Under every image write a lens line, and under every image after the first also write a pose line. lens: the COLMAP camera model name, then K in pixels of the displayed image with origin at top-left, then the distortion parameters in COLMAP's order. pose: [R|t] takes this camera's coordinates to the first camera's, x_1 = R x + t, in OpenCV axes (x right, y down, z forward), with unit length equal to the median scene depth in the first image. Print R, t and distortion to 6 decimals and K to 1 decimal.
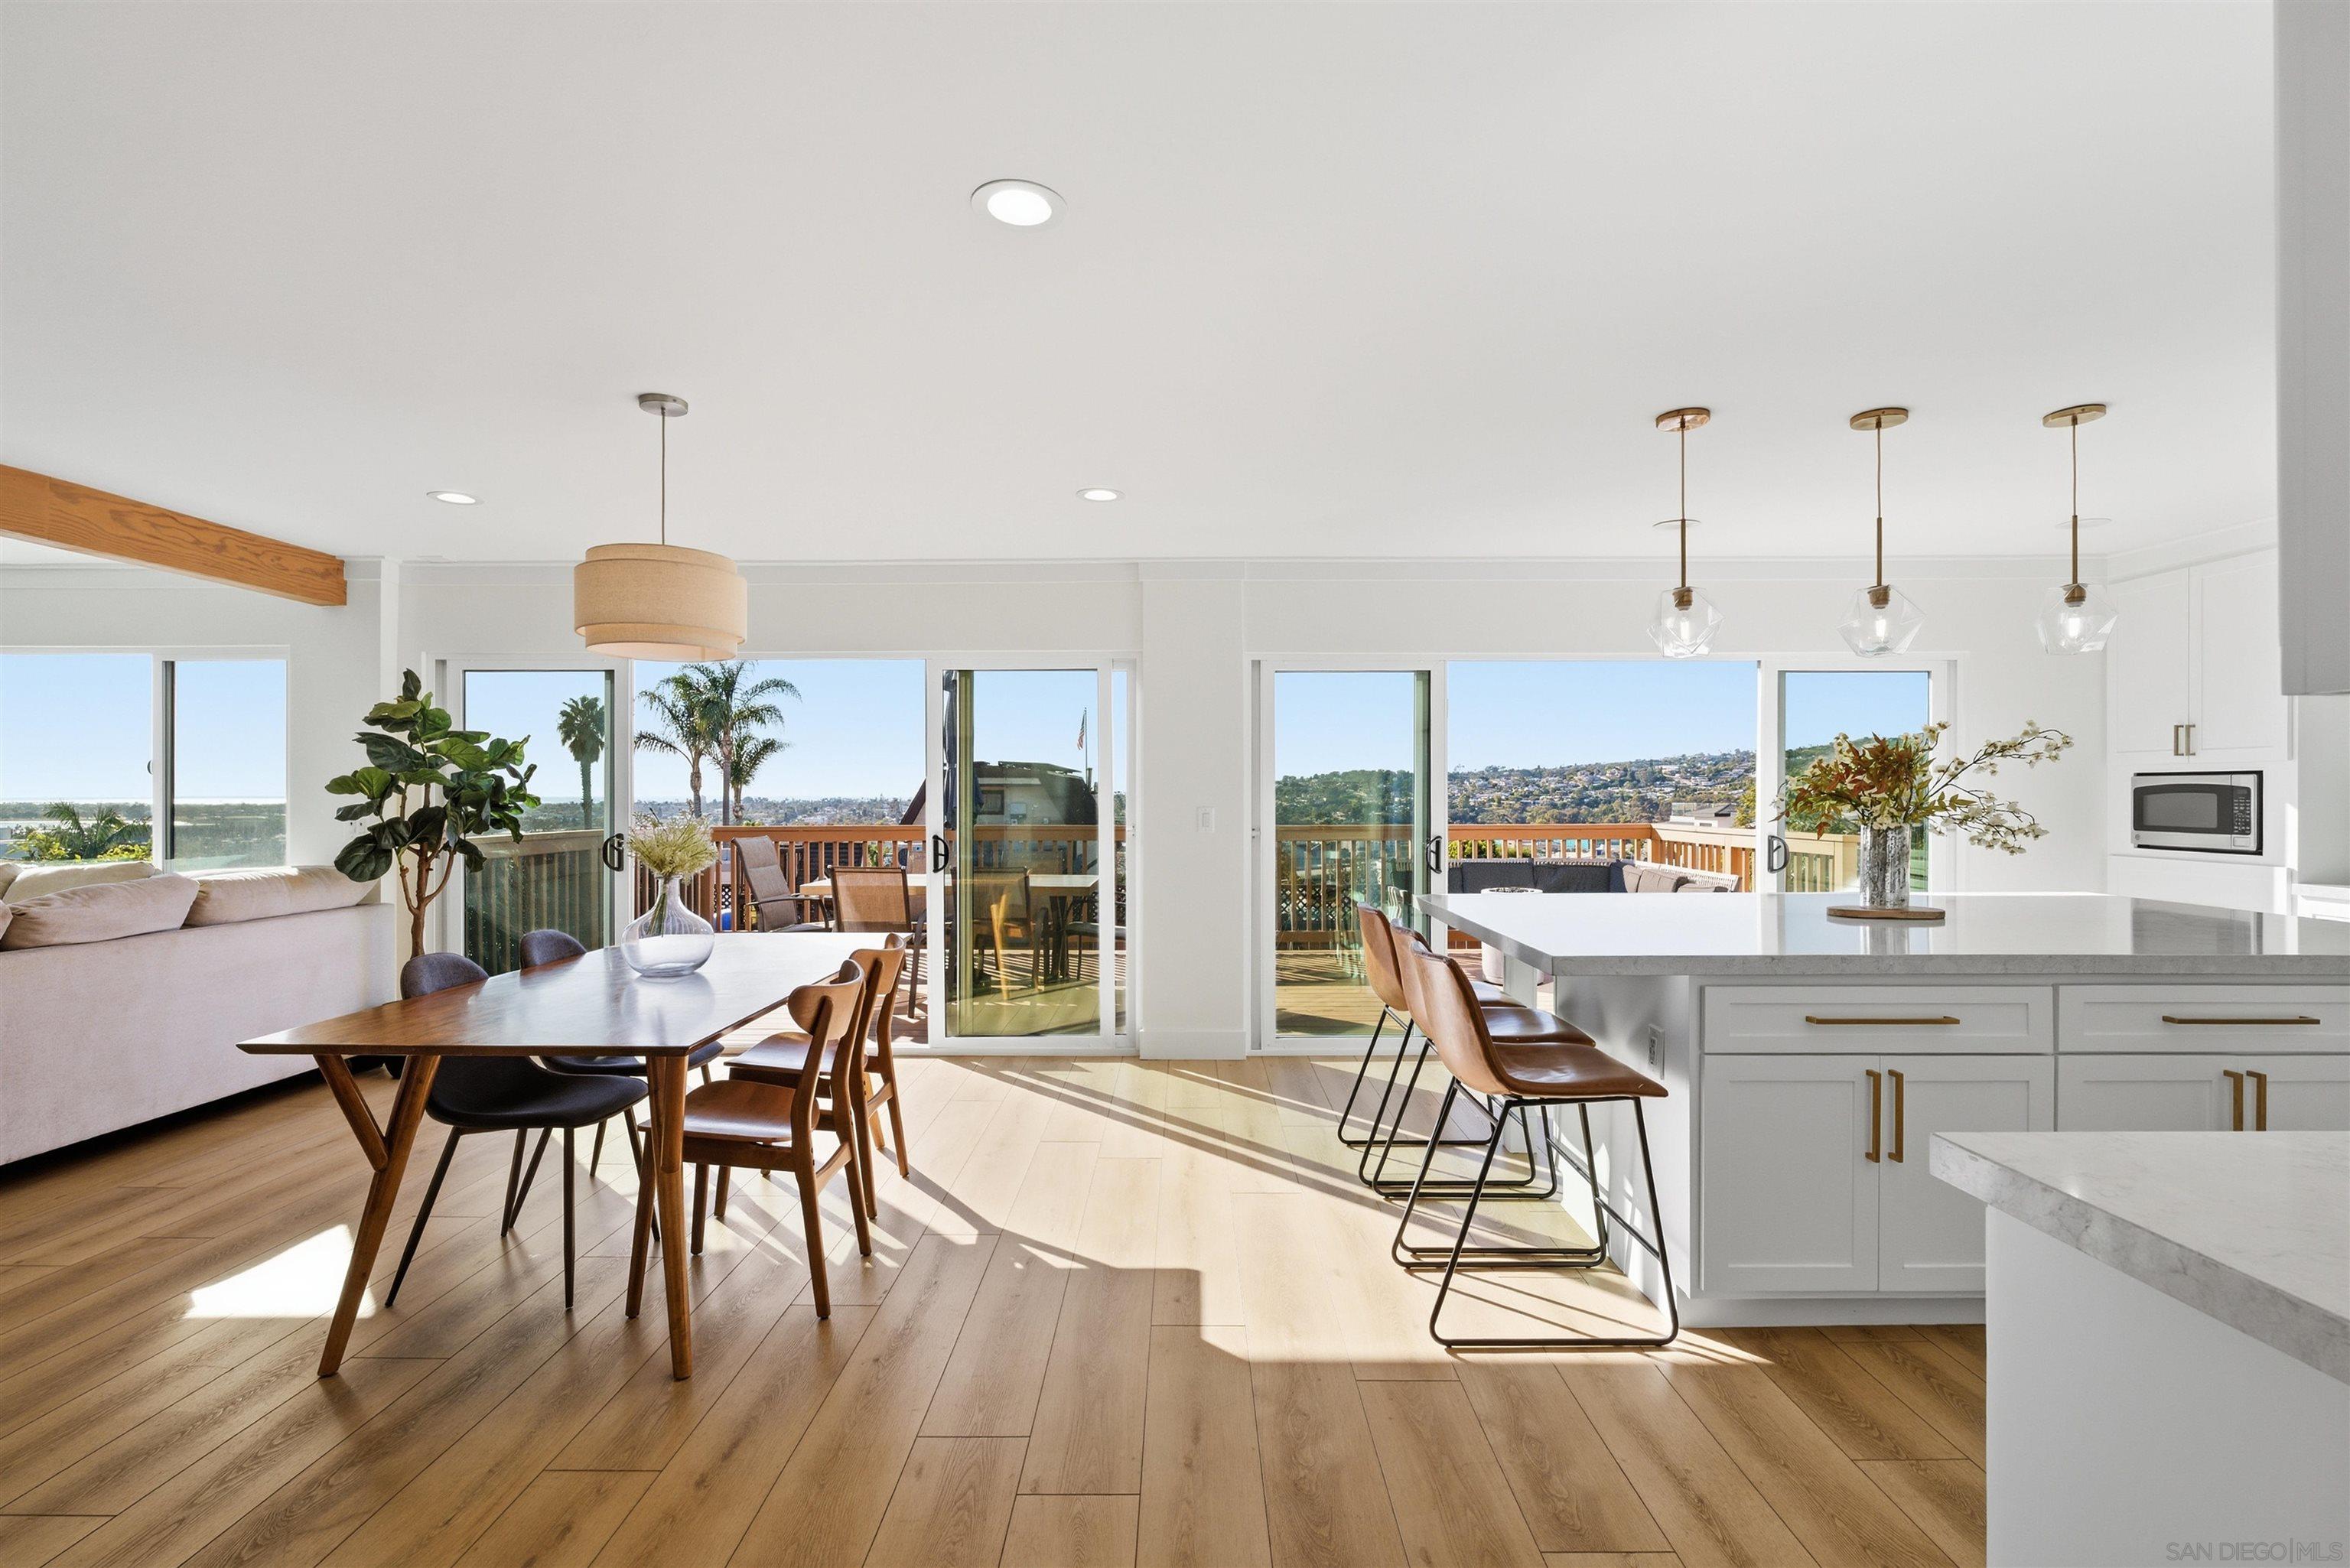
lens RADIAL K [[1081.1, 0, 1197.9], [0, 1081.1, 780.3], [0, 0, 1]] dist [-0.015227, 0.005949]
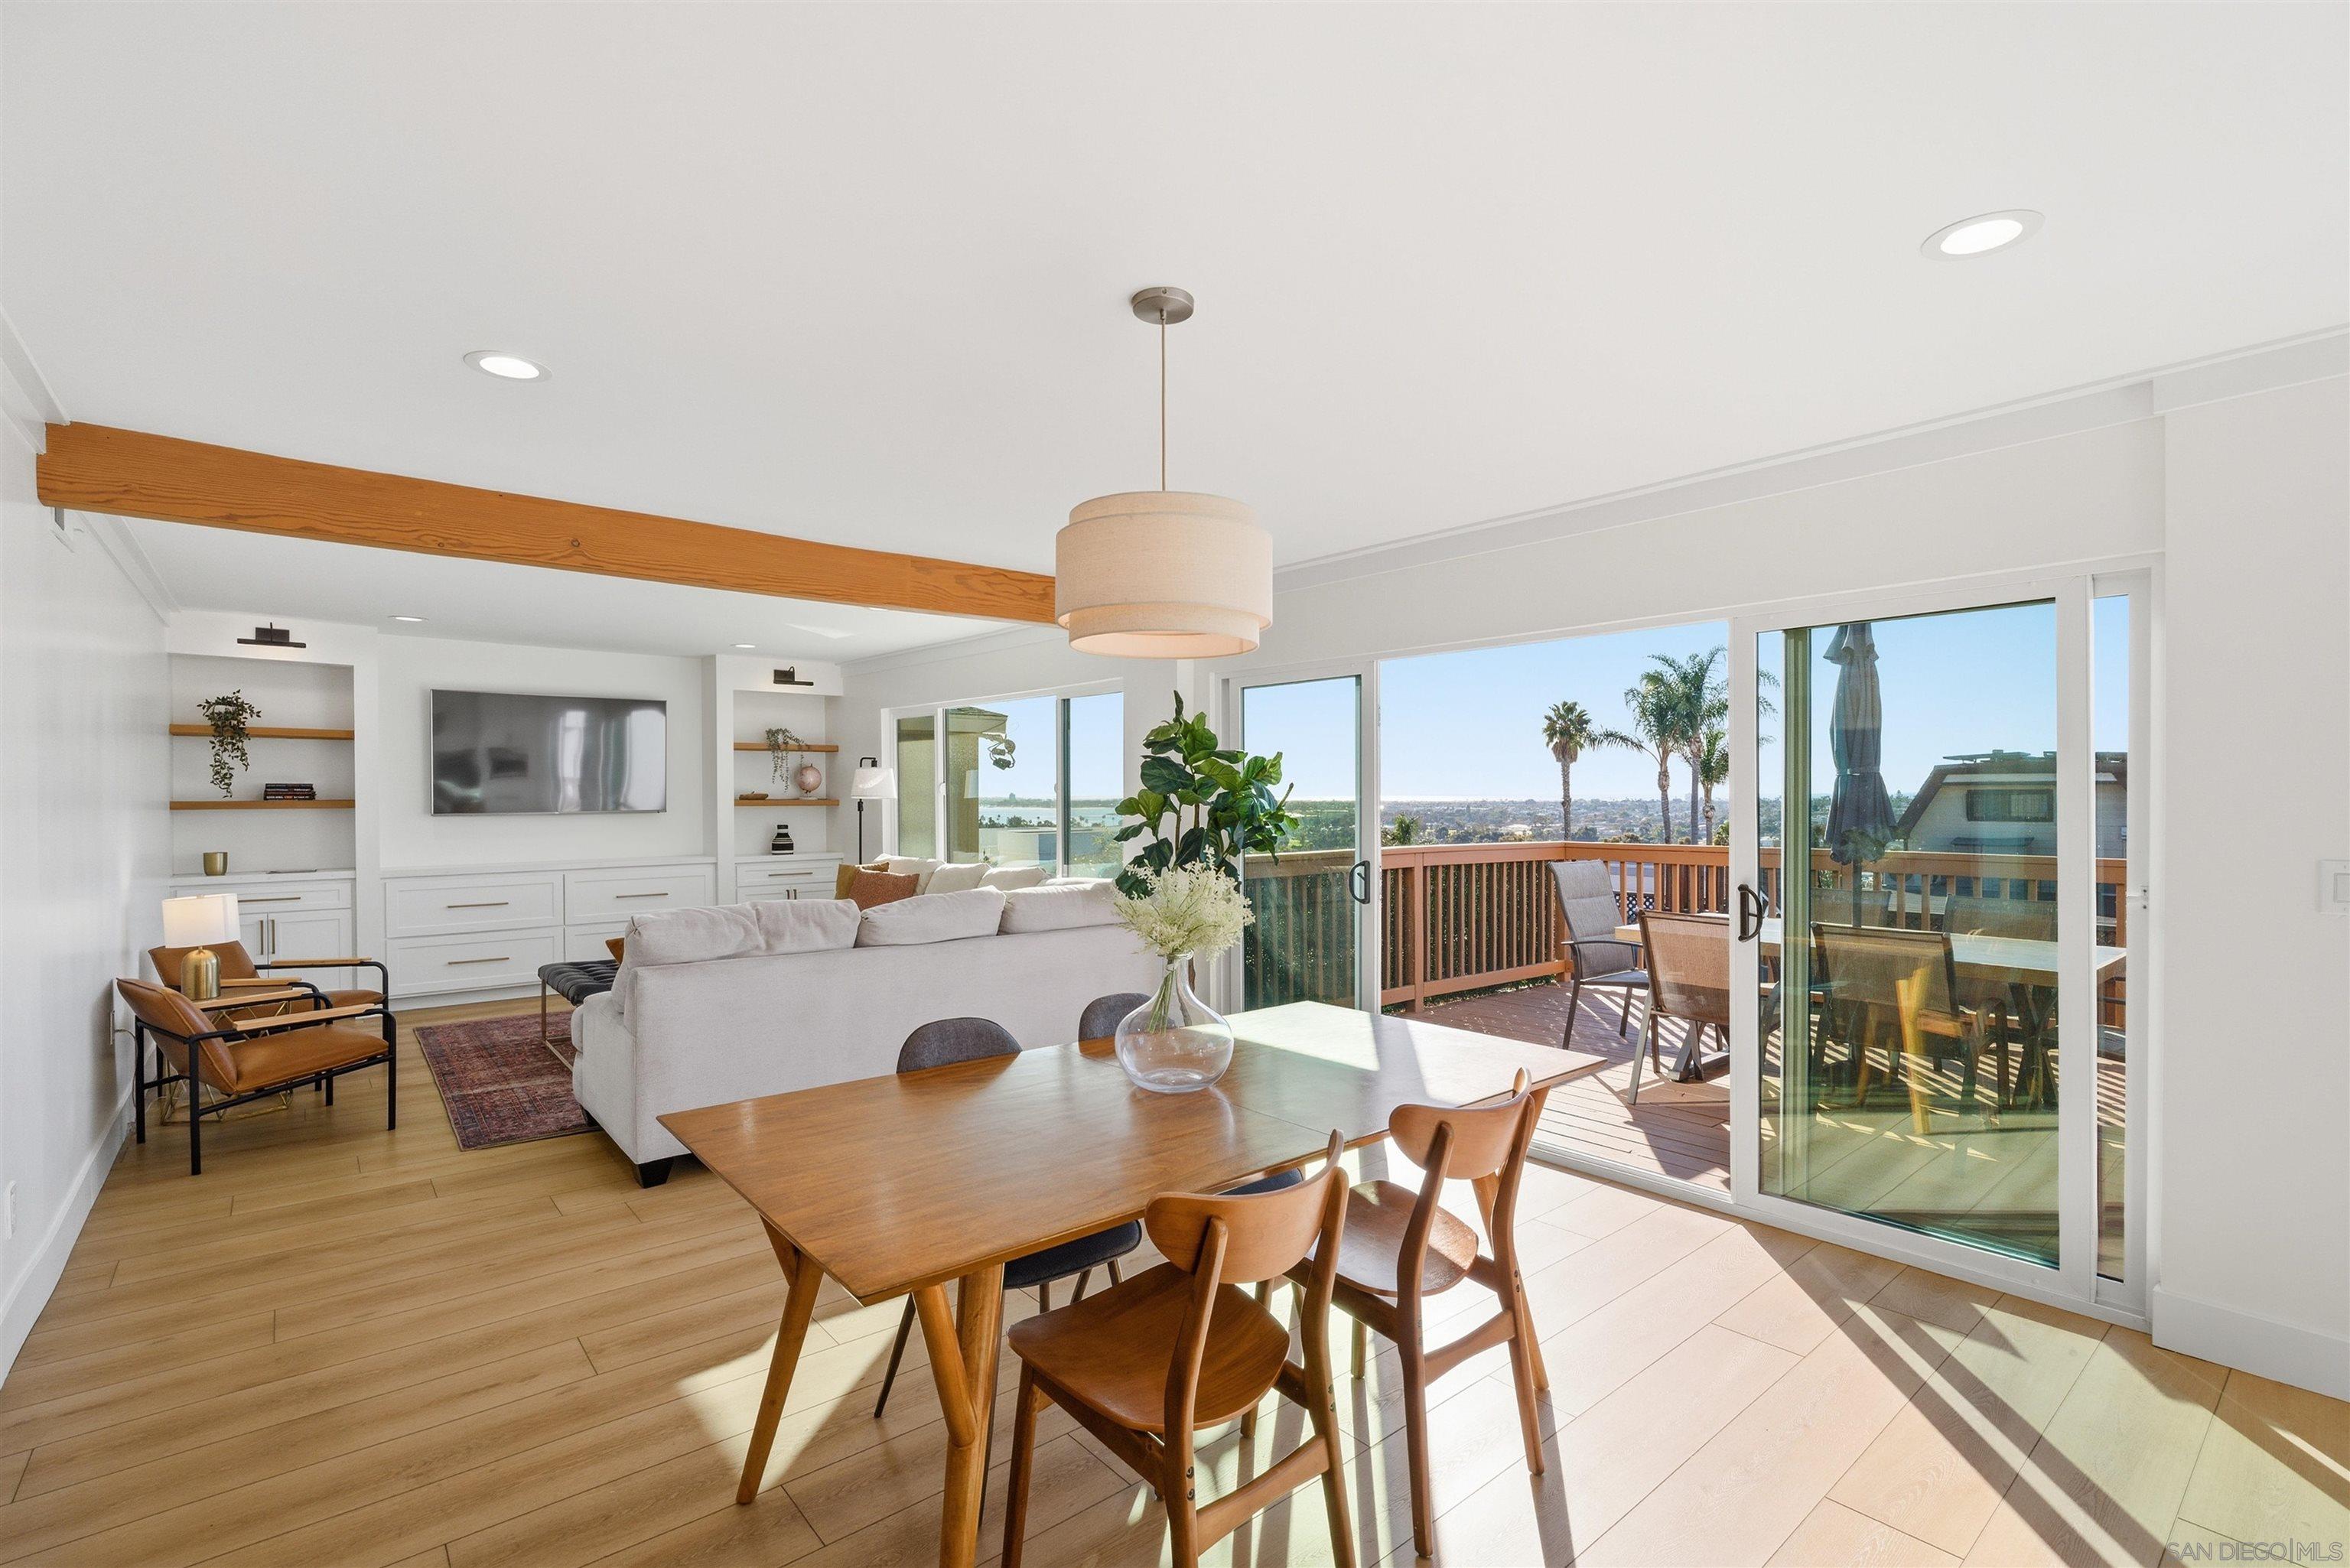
lens RADIAL K [[1081.1, 0, 1161.9], [0, 1081.1, 797.0], [0, 0, 1]] dist [-0.015227, 0.005949]
pose [[0.630810, 0.002294, -0.775934, 0.043927], [0.011864, 0.999850, 0.012602, -0.015931], [0.775847, -0.017155, 0.630688, 0.324527]]
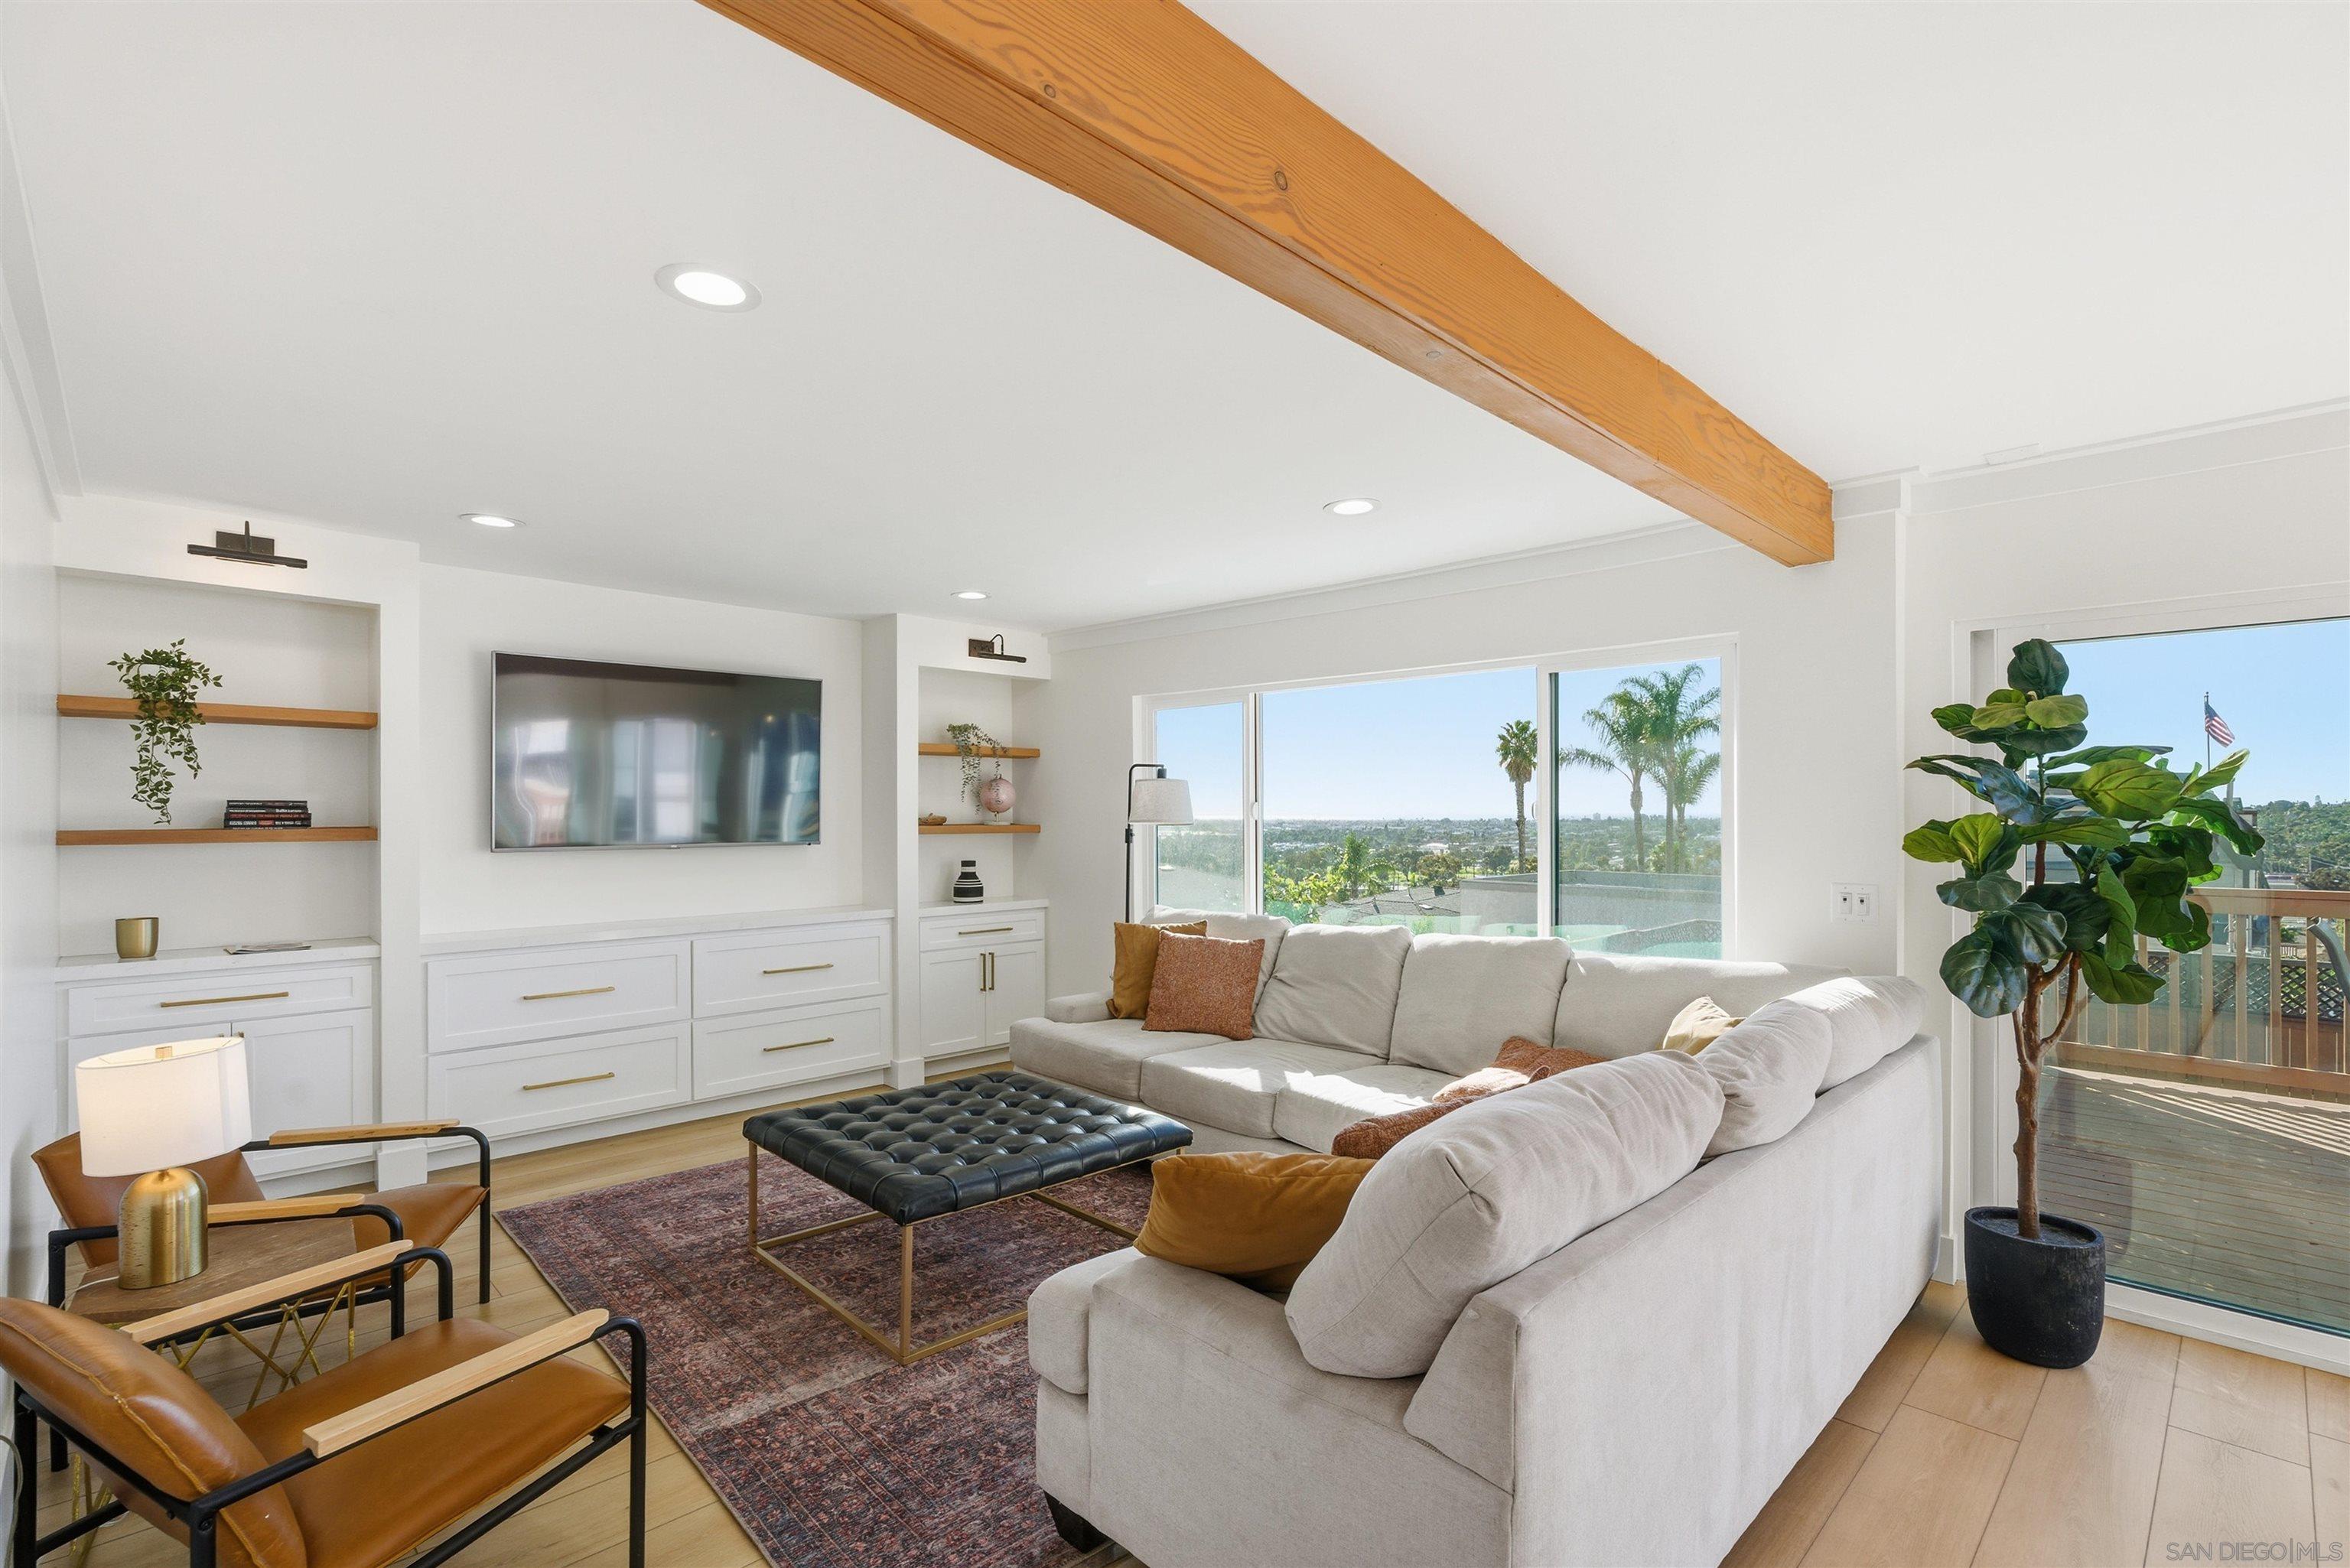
lens RADIAL K [[1081.1, 0, 1162.9], [0, 1081.1, 810.8], [0, 0, 1]] dist [-0.015227, 0.005949]
pose [[0.687941, 0.000403, -0.725766, -0.600468], [0.008941, 0.999919, 0.009030, -0.021589], [0.725711, -0.012701, 0.687882, 0.263001]]
